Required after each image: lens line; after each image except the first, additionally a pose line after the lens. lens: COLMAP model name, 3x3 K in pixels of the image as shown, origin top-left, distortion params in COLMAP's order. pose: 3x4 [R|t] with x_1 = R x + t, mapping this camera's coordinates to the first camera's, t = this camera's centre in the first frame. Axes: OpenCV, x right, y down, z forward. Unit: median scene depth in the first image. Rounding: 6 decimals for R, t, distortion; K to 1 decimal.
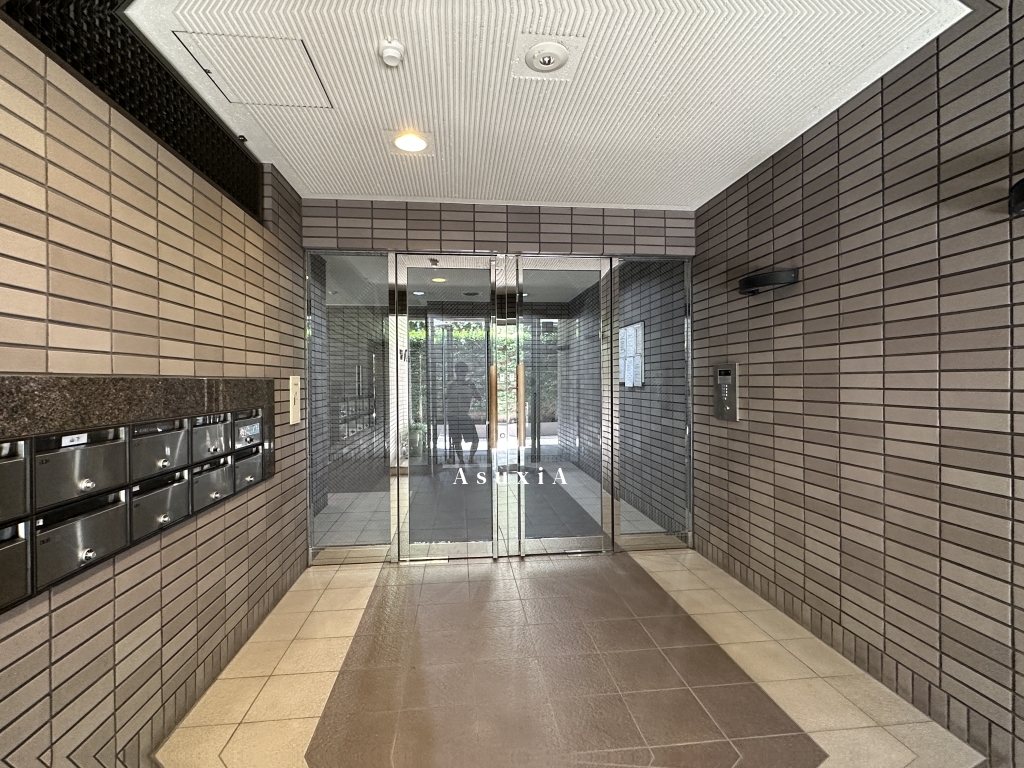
lens RADIAL K [[475.3, 0, 512.0], [0, 475.3, 384.0], [0, 0, 1]] dist [-0.000613, -0.000312]
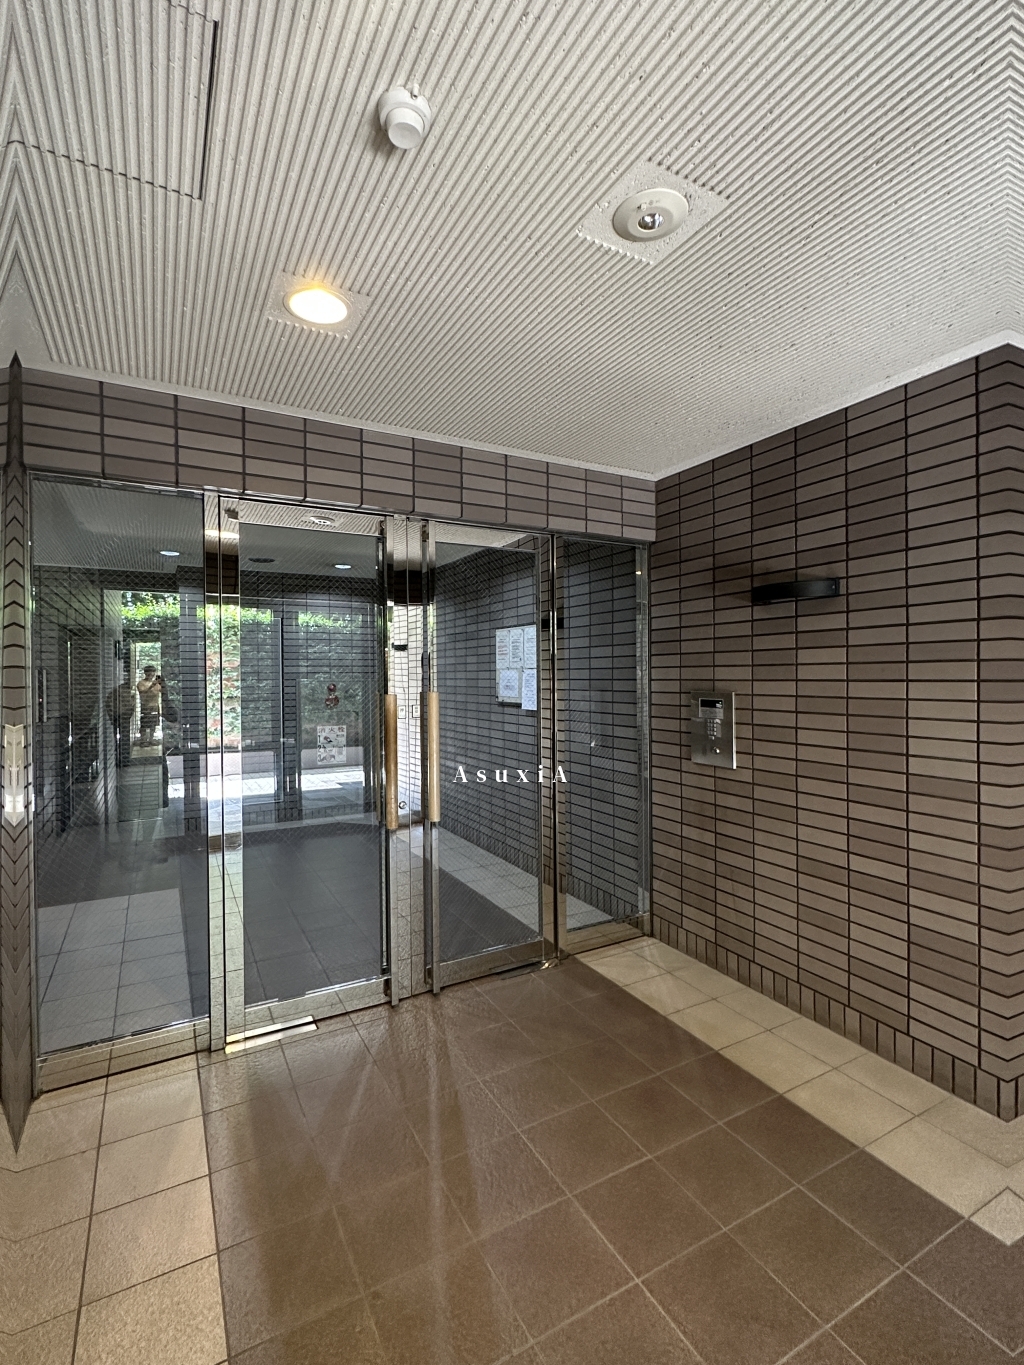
lens RADIAL K [[633.6, 0, 508.2], [0, 633.6, 680.3], [0, 0, 1]] dist [-0.000613, -0.000312]
pose [[0.923612, -0.003138, 0.383316, -0.248057], [0.003133, 0.999995, 0.000637, -0.066008], [-0.383316, 0.000613, 0.923617, 0.209231]]
